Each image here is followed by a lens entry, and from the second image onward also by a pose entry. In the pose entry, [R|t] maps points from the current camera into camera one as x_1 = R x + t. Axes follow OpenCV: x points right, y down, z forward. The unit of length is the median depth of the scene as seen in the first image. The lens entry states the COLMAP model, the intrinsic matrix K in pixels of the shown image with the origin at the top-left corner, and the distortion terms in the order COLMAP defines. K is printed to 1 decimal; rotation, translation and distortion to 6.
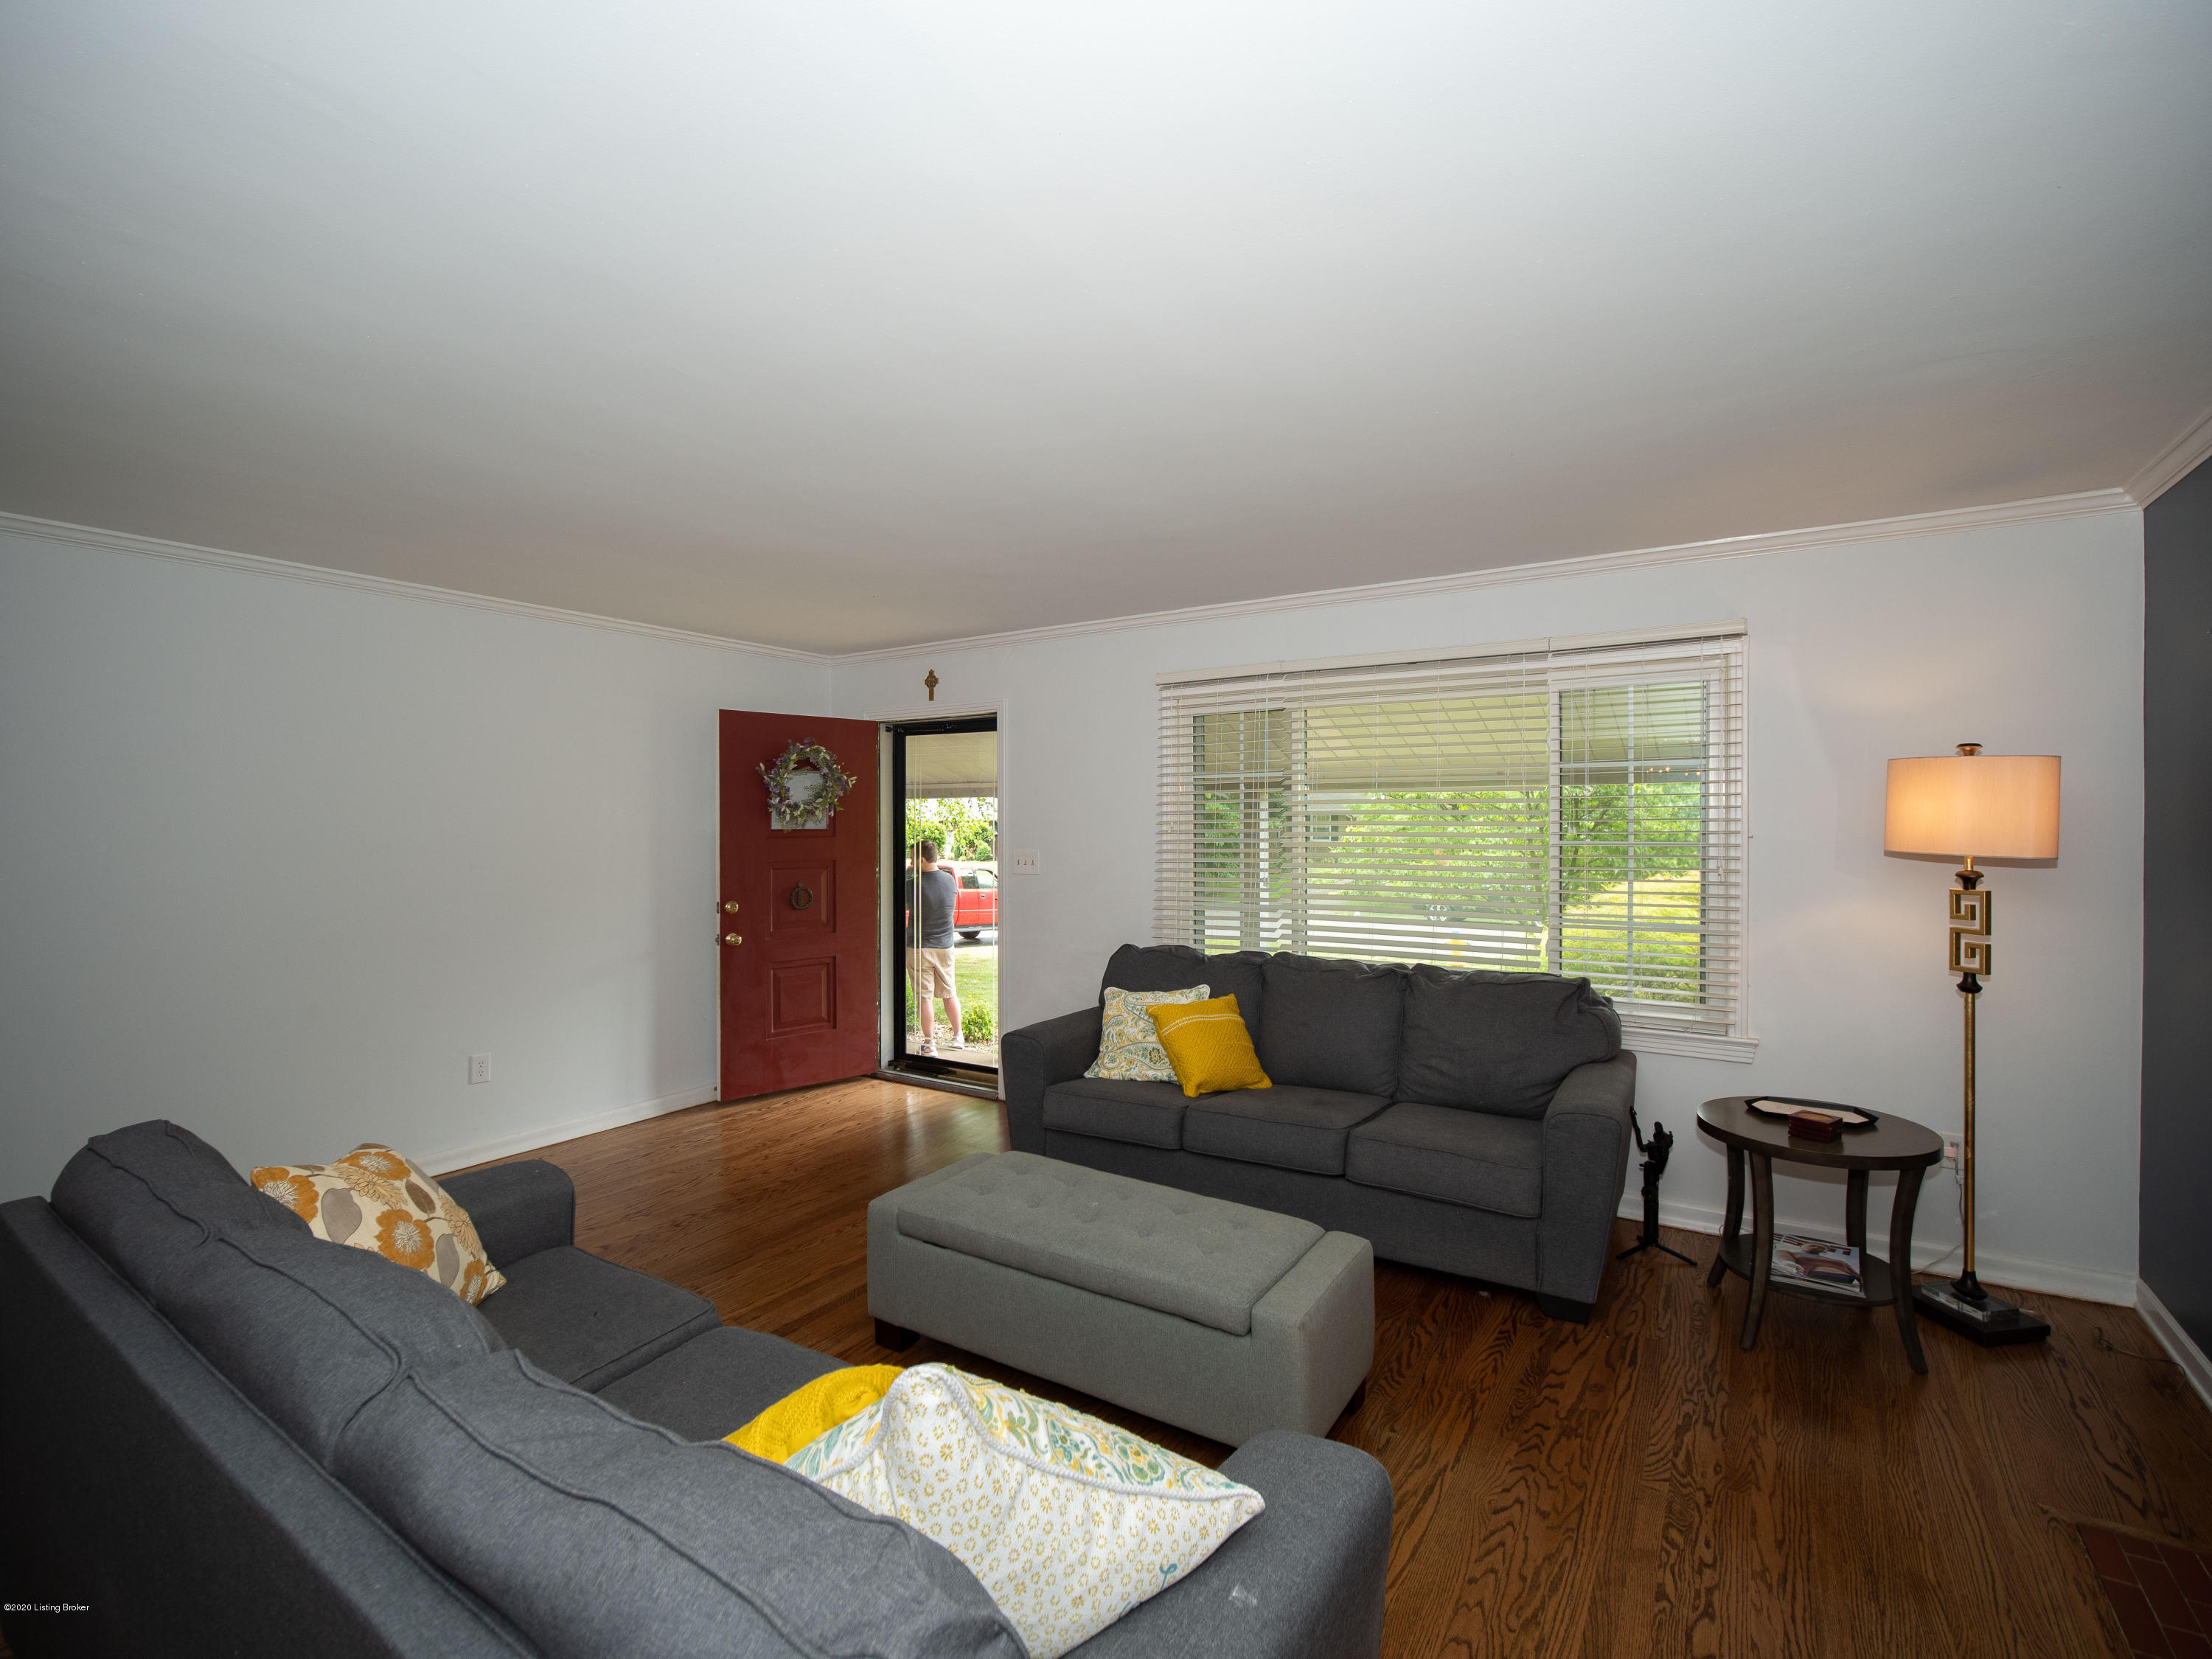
lens RADIAL K [[1004.0, 0, 1102.4], [0, 1004.0, 829.6], [0, 0, 1]] dist [-0.020188, 0.000487]
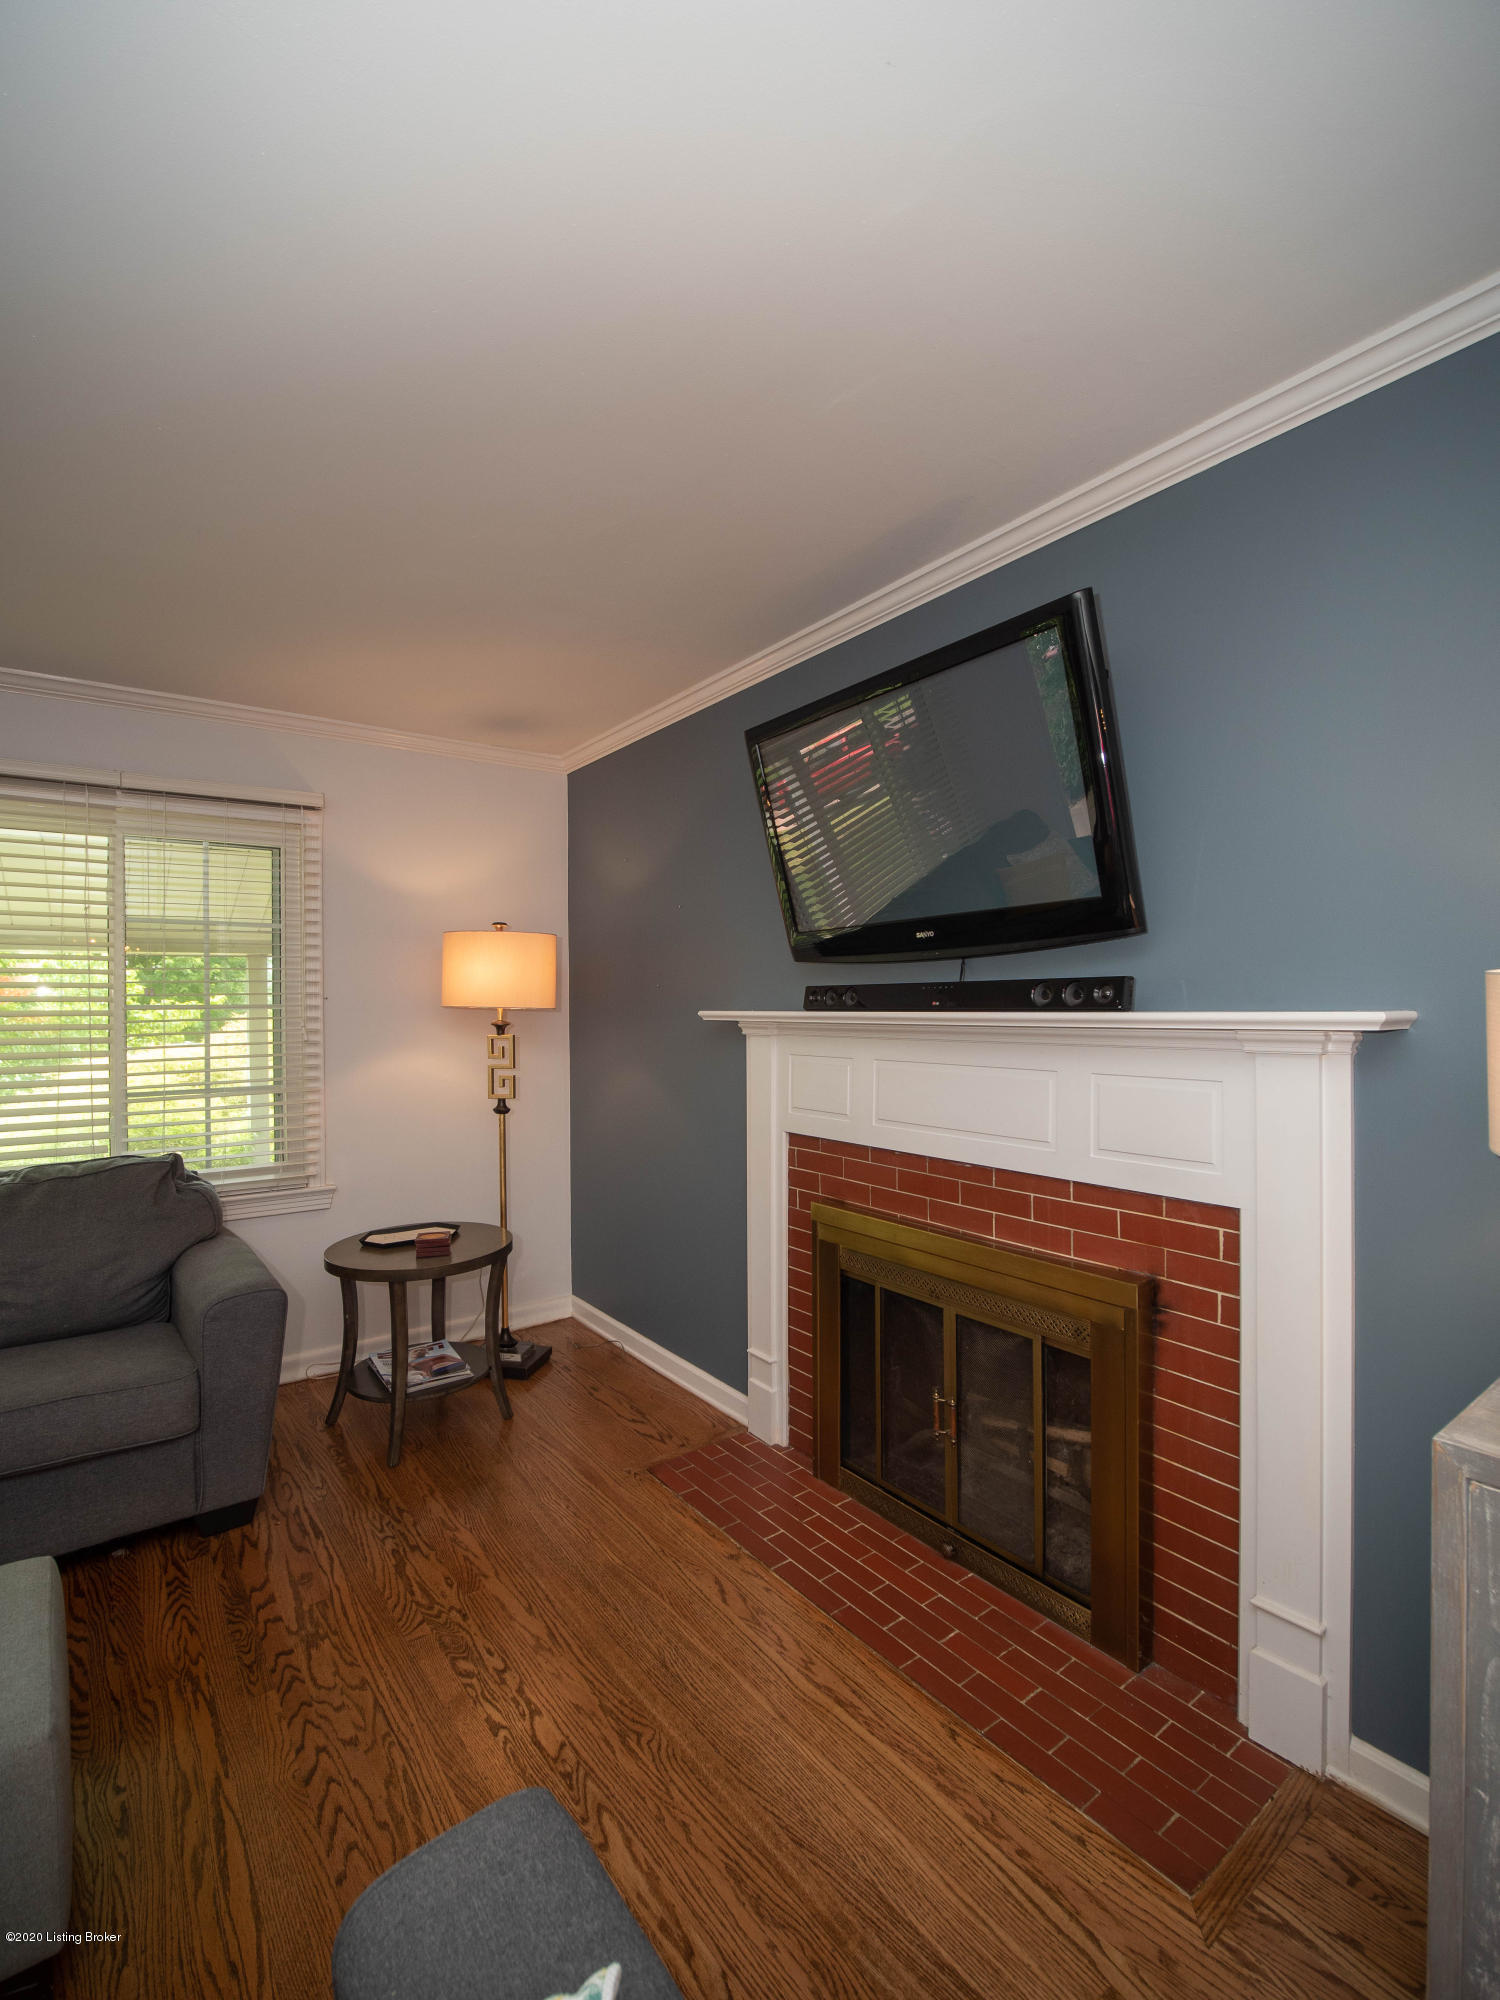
lens RADIAL K [[907.7, 0, 755.9], [0, 907.7, 1005.6], [0, 0, 1]] dist [-0.020188, 0.000487]
pose [[0.356673, -0.006082, 0.934209, -0.118775], [0.015457, 0.999880, 0.000609, 0.027040], [-0.934101, 0.014223, 0.356725, 0.263239]]
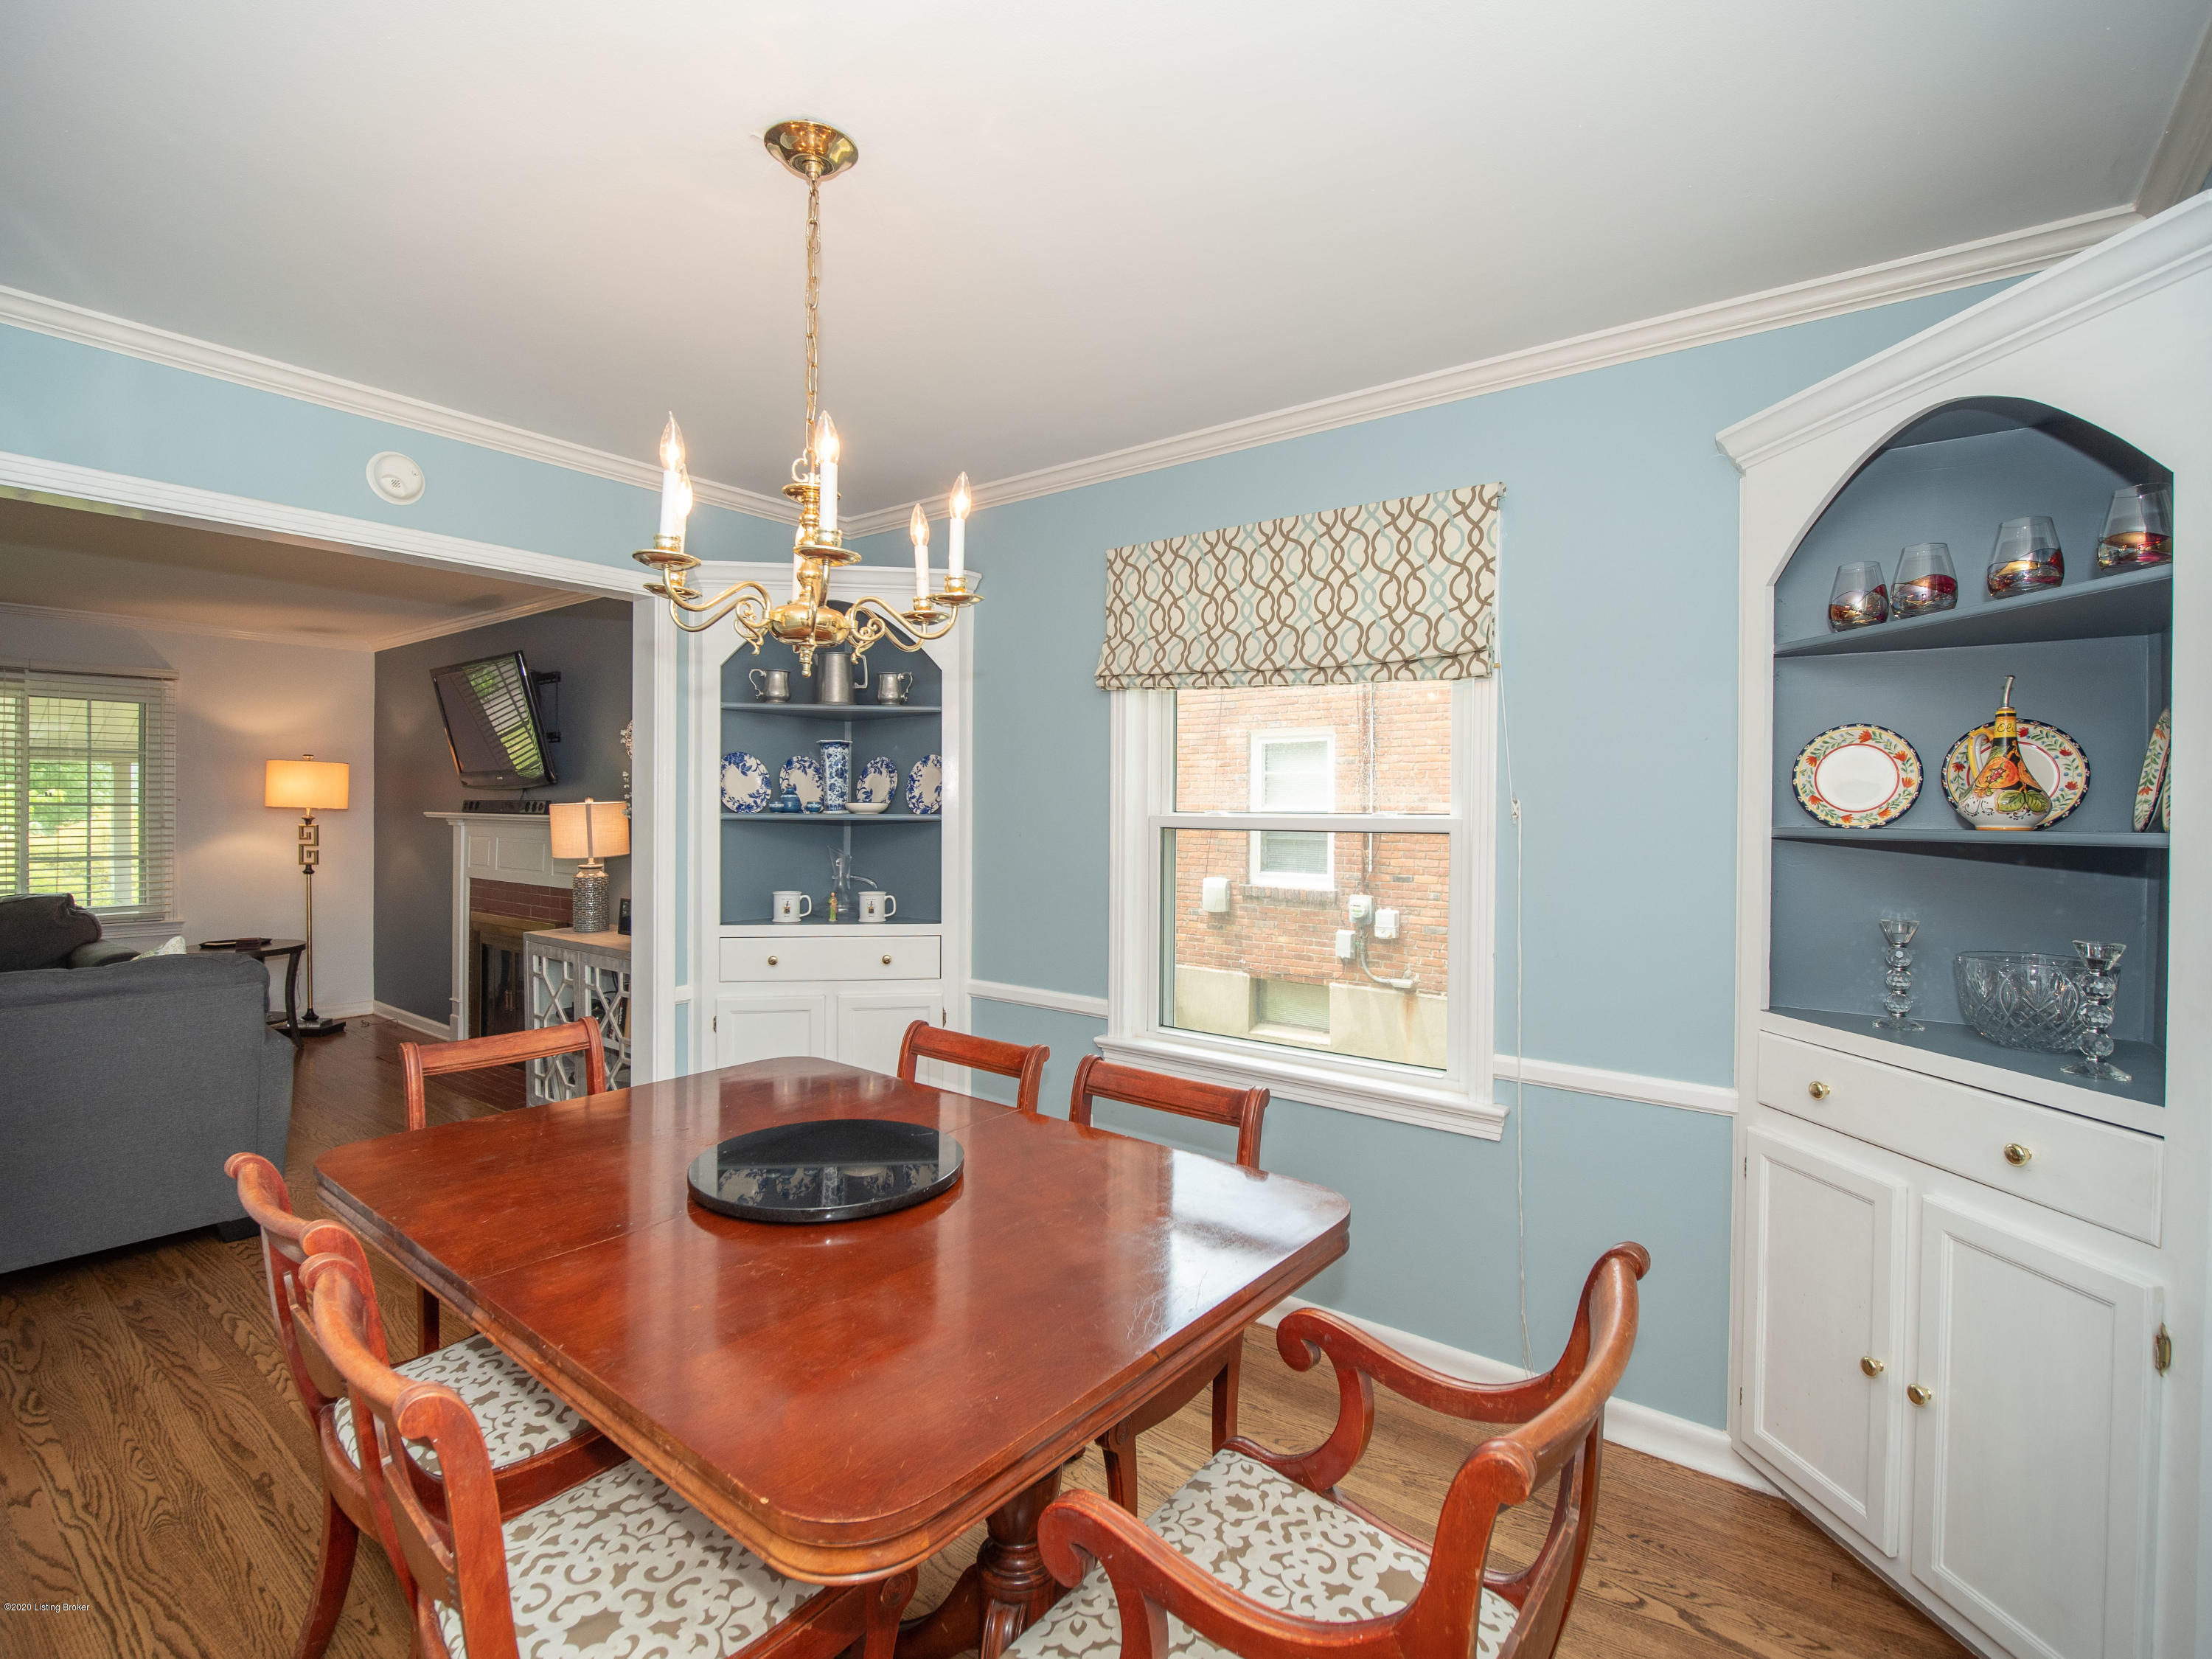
lens RADIAL K [[1004.0, 0, 1093.7], [0, 1004.0, 821.8], [0, 0, 1]] dist [-0.020188, 0.000487]
pose [[0.084261, -0.006475, 0.996423, -1.090368], [-0.003127, 0.999972, 0.006762, 0.035156], [-0.996439, -0.003686, 0.084238, -0.846908]]
